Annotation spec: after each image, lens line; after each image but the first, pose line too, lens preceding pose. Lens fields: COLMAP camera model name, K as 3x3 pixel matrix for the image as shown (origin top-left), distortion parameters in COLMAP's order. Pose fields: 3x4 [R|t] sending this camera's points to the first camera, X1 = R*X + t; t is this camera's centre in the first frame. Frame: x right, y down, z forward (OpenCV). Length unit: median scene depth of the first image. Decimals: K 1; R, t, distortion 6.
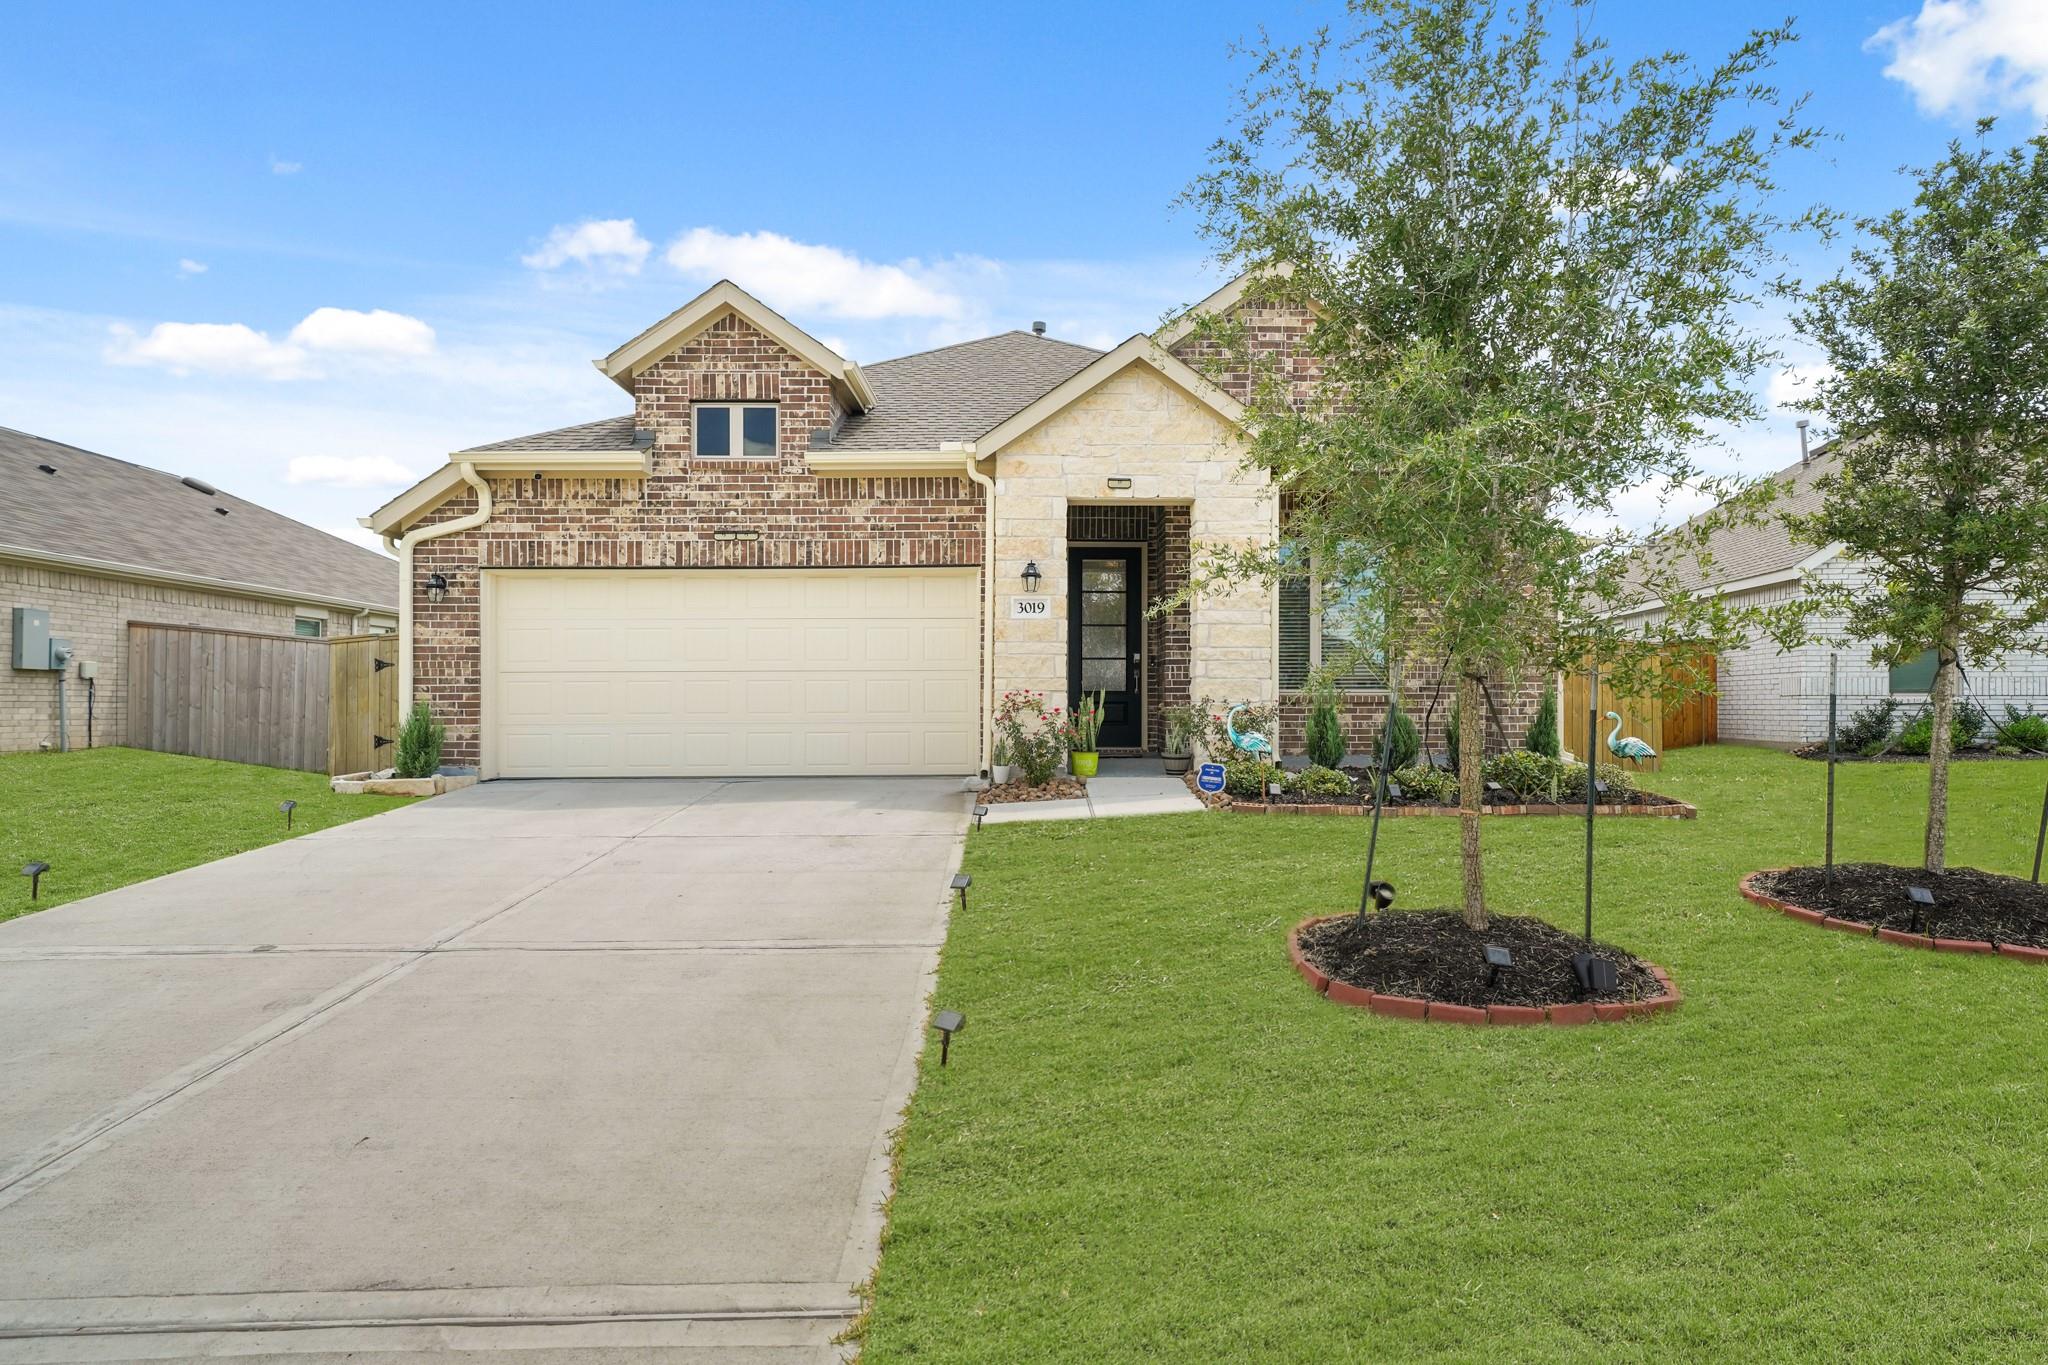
lens RADIAL K [[1177.6, 0, 1014.2], [0, 1177.6, 660.4], [0, 0, 1]] dist [-0.002529, -0.005230]
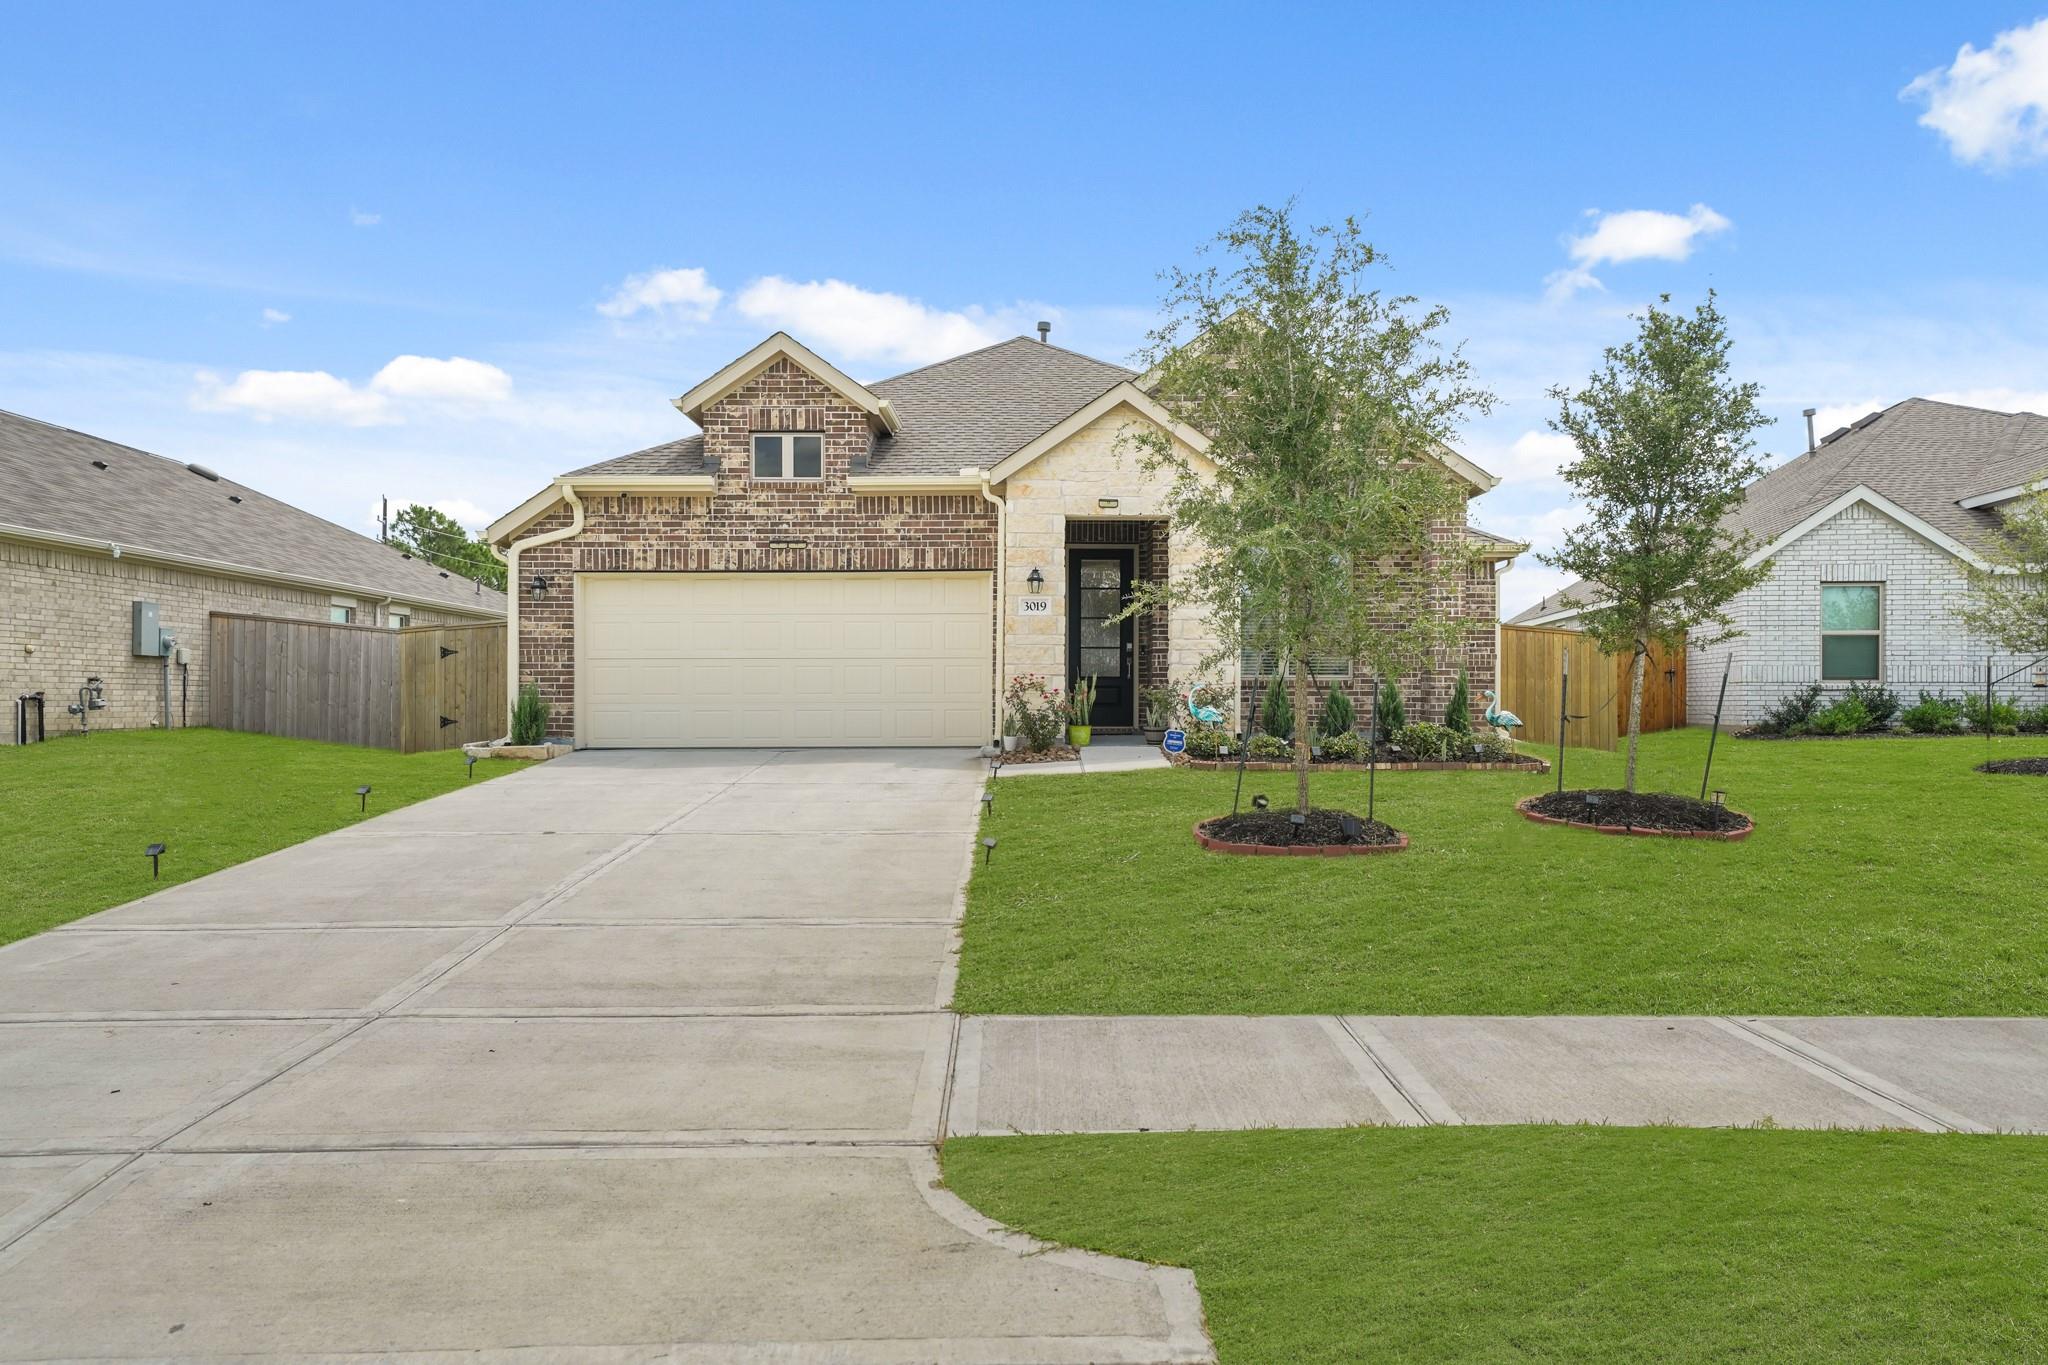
lens RADIAL K [[1429.4, 0, 1016.4], [0, 1429.4, 643.9], [0, 0, 1]] dist [-0.055211, 0.000547]
pose [[0.999999, 0.001435, 0.000347, -0.005095], [-0.001435, 0.999997, -0.001811, -0.003133], [-0.000350, 0.001811, 0.999998, -0.444106]]
